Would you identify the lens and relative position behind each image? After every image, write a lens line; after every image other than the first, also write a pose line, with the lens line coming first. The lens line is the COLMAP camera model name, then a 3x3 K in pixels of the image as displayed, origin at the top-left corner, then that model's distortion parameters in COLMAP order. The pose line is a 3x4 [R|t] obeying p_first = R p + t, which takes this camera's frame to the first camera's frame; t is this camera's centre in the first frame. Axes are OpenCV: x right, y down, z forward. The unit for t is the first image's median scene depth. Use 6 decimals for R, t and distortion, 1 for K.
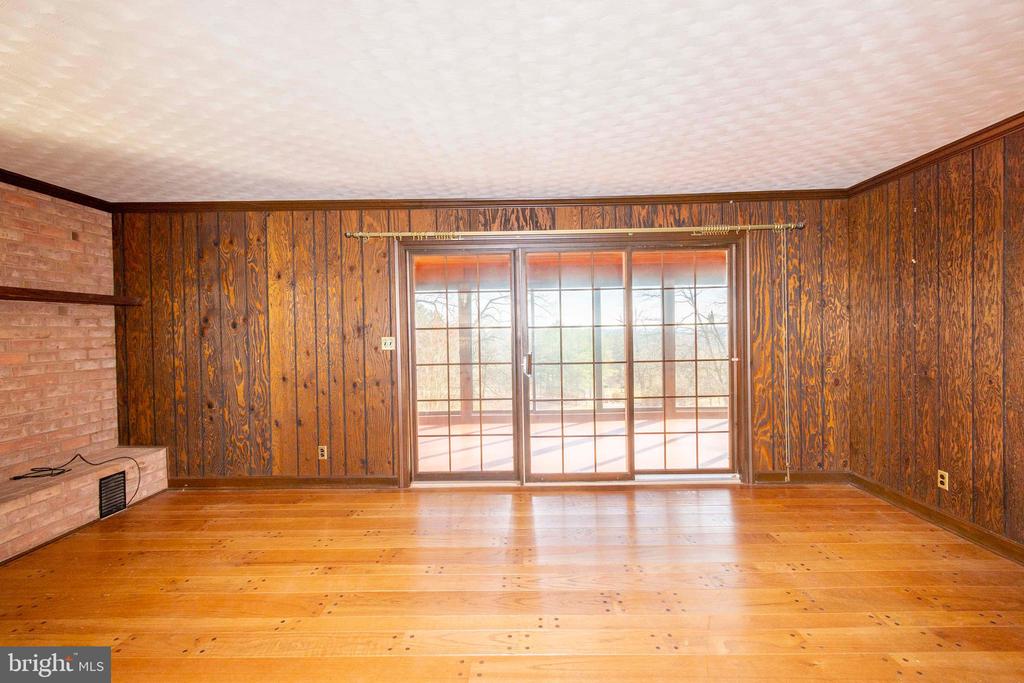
lens RADIAL K [[452.9, 0, 517.9], [0, 452.9, 337.1], [0, 0, 1]] dist [0.001254, -0.000948]
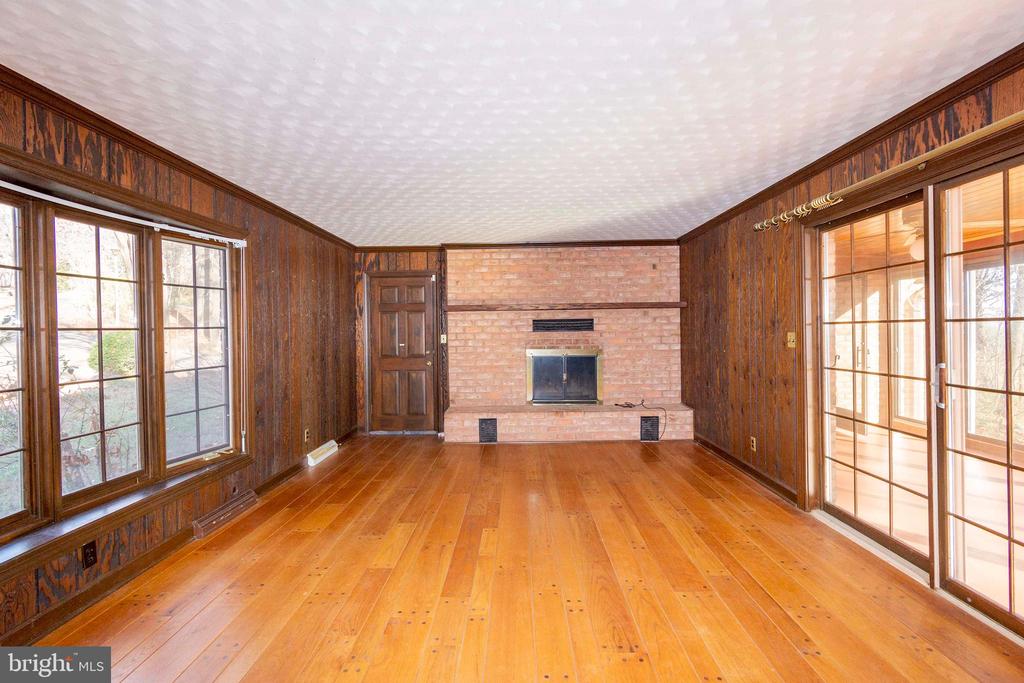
lens RADIAL K [[452.9, 0, 513.0], [0, 452.9, 337.4], [0, 0, 1]] dist [0.001254, -0.000948]
pose [[0.001138, 0.029388, -0.999567, 0.653657], [-0.001304, 0.999567, 0.029386, -0.017475], [0.999999, 0.001270, 0.001176, 0.501795]]
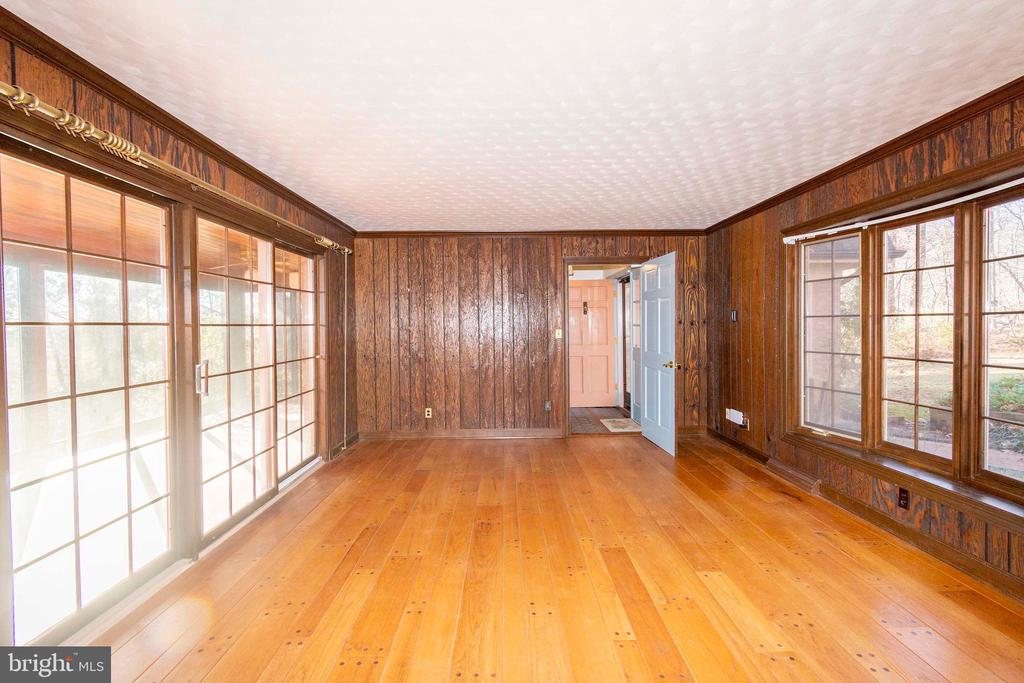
lens RADIAL K [[452.9, 0, 518.3], [0, 452.9, 333.2], [0, 0, 1]] dist [0.001254, -0.000948]
pose [[-0.042066, 0.001360, 0.999114, -0.752249], [0.025118, 0.999684, -0.000303, 0.004665], [-0.998799, 0.025083, -0.042087, 0.601998]]
